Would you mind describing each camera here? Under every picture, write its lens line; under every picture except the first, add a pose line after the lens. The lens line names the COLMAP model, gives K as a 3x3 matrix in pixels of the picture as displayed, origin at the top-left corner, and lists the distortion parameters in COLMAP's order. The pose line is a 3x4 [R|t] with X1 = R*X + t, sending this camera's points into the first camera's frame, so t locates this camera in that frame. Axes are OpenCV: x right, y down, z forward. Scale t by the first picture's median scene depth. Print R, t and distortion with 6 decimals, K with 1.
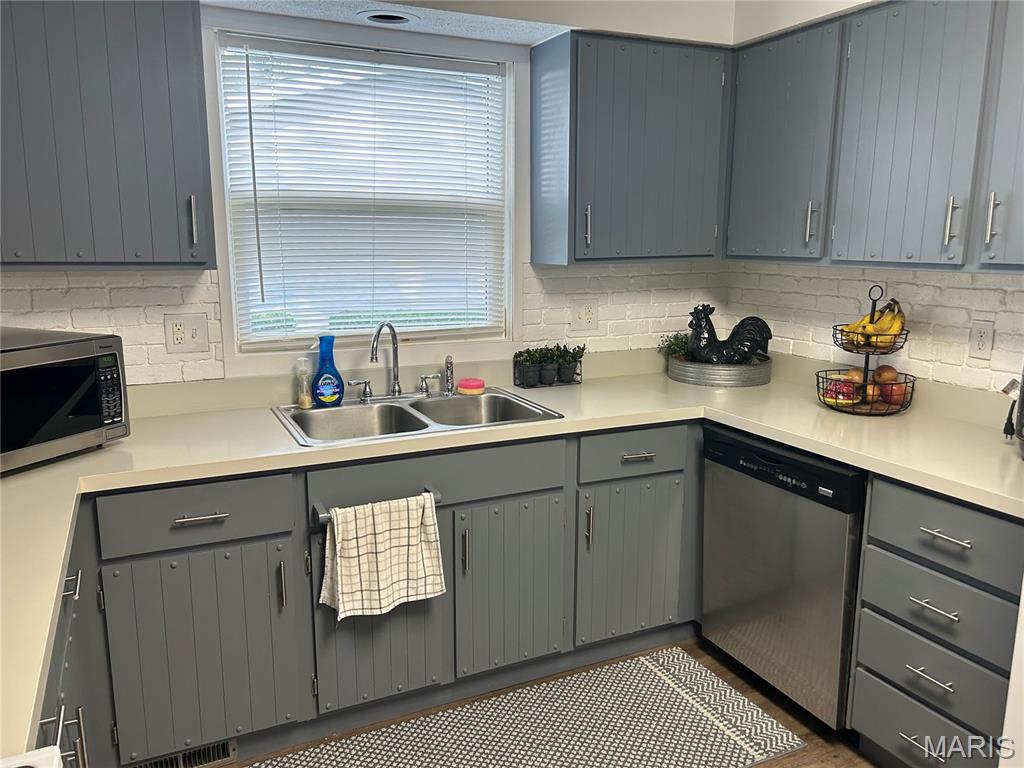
lens RADIAL K [[770.0, 0, 507.6], [0, 770.0, 382.3], [0, 0, 1]] dist [0.049823, -0.041929]
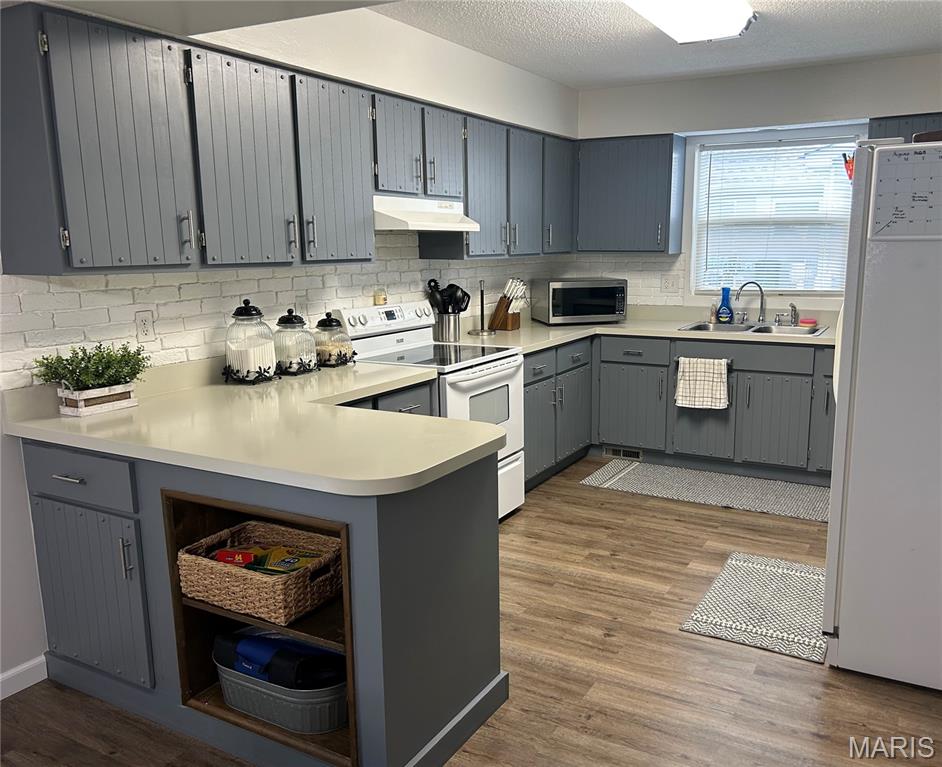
lens RADIAL K [[779.4, 0, 506.8], [0, 779.4, 382.7], [0, 0, 1]] dist [0.035935, -0.026794]
pose [[0.580977, 0.136948, -0.802316, 1.115305], [-0.136470, 0.988179, 0.069851, 0.121157], [0.802397, 0.068910, 0.592798, -0.657275]]
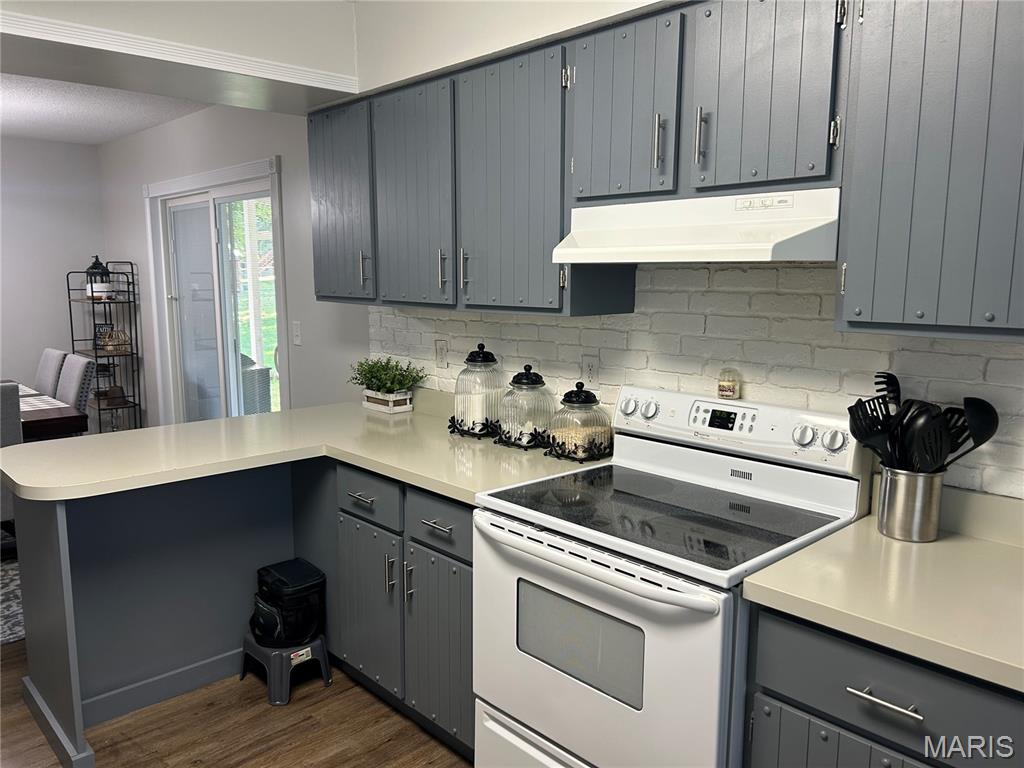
lens RADIAL K [[770.0, 0, 504.9], [0, 770.0, 381.2], [0, 0, 1]] dist [0.049823, -0.041929]
pose [[-0.952636, 0.035902, -0.301987, 0.145713], [-0.060602, 0.950679, 0.304198, -0.154789], [0.298014, 0.308091, -0.903475, 0.776981]]
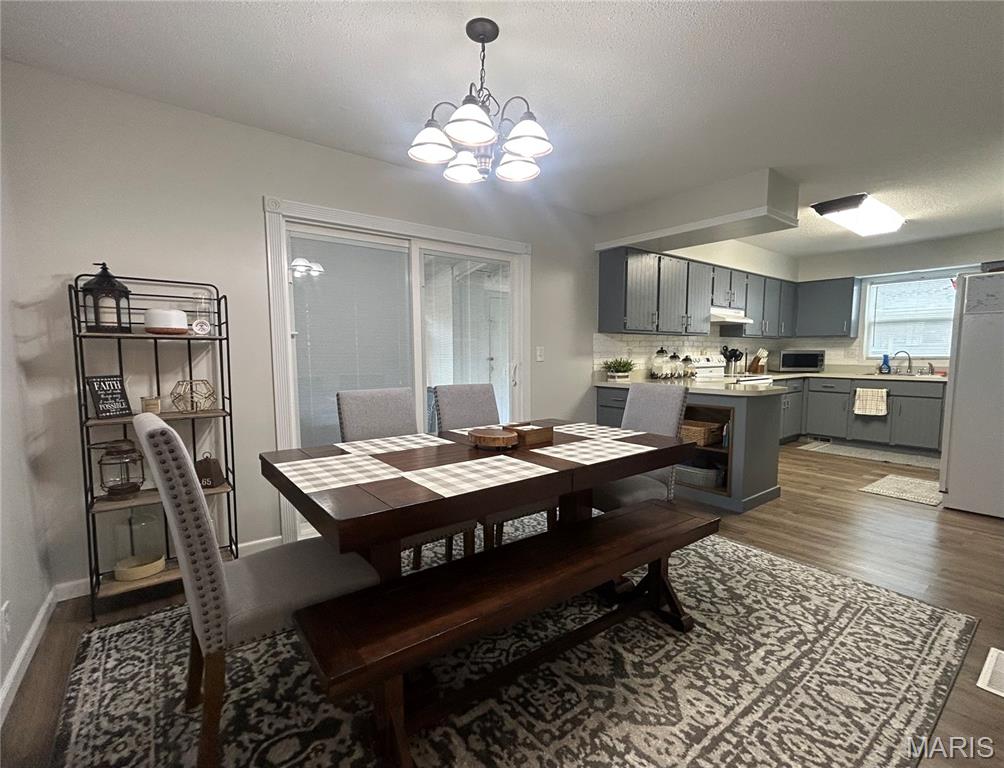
lens RADIAL K [[469.5, 0, 522.4], [0, 469.5, 394.4], [0, 0, 1]] dist [0.000553, 0.002647]
pose [[0.233364, 0.084425, -0.968718, 1.624265], [-0.173082, 0.983922, 0.044054, 0.343291], [0.956862, 0.157387, 0.244224, -1.262447]]
